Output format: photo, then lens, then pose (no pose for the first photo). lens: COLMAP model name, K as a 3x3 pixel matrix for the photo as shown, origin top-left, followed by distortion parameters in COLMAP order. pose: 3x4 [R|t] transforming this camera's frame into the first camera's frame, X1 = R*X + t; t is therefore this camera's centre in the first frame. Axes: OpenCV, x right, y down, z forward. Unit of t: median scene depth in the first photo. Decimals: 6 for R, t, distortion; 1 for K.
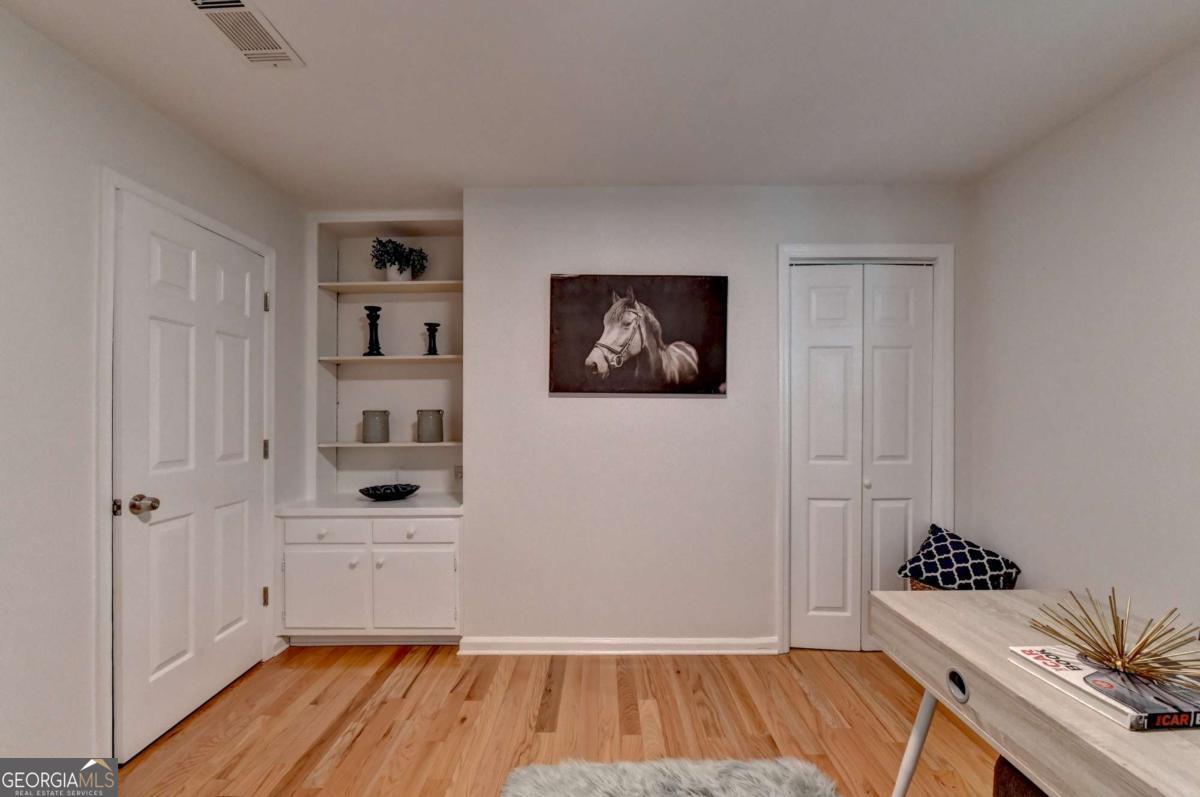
lens RADIAL K [[508.0, 0, 602.8], [0, 508.0, 404.7], [0, 0, 1]] dist [-0.000694, -0.000020]
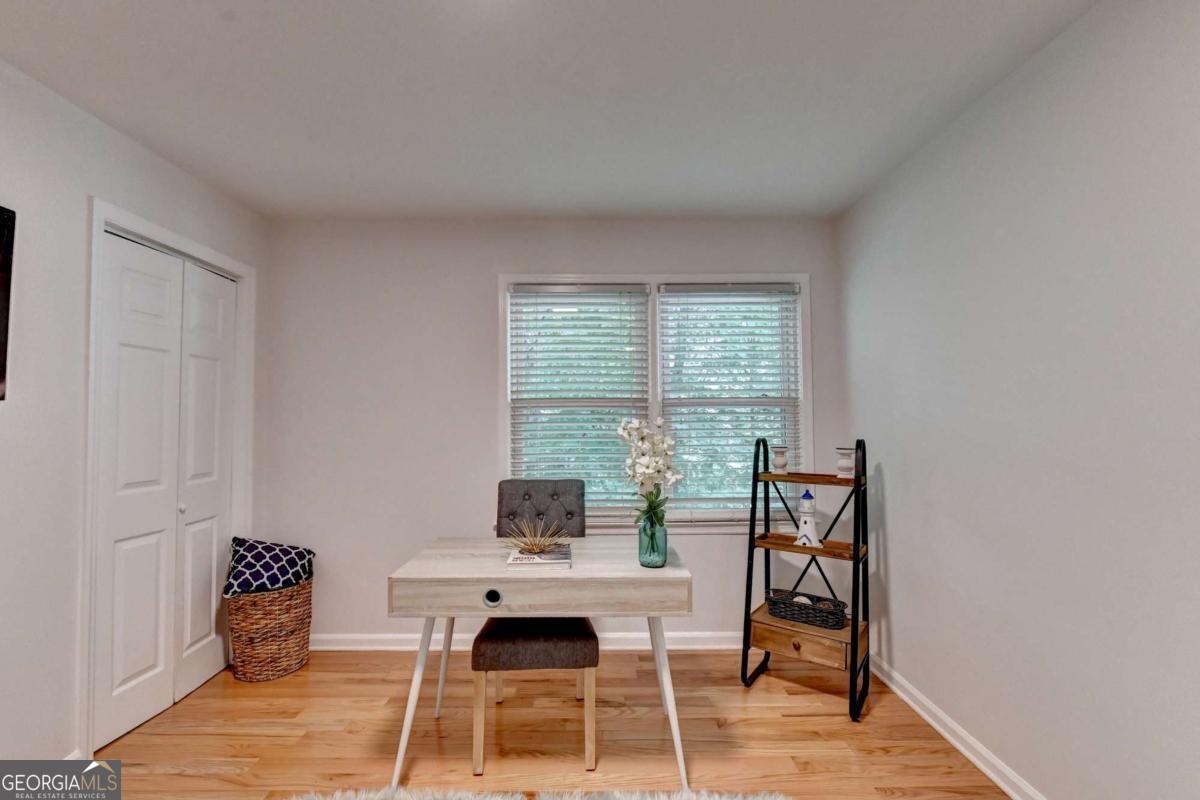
lens RADIAL K [[504.7, 0, 605.9], [0, 504.7, 401.9], [0, 0, 1]] dist [-0.003984, -0.000809]
pose [[-0.021990, 0.034488, 0.999163, -0.401682], [-0.005198, 0.999387, -0.034610, -0.003272], [-0.999745, -0.005955, -0.021797, 0.303945]]
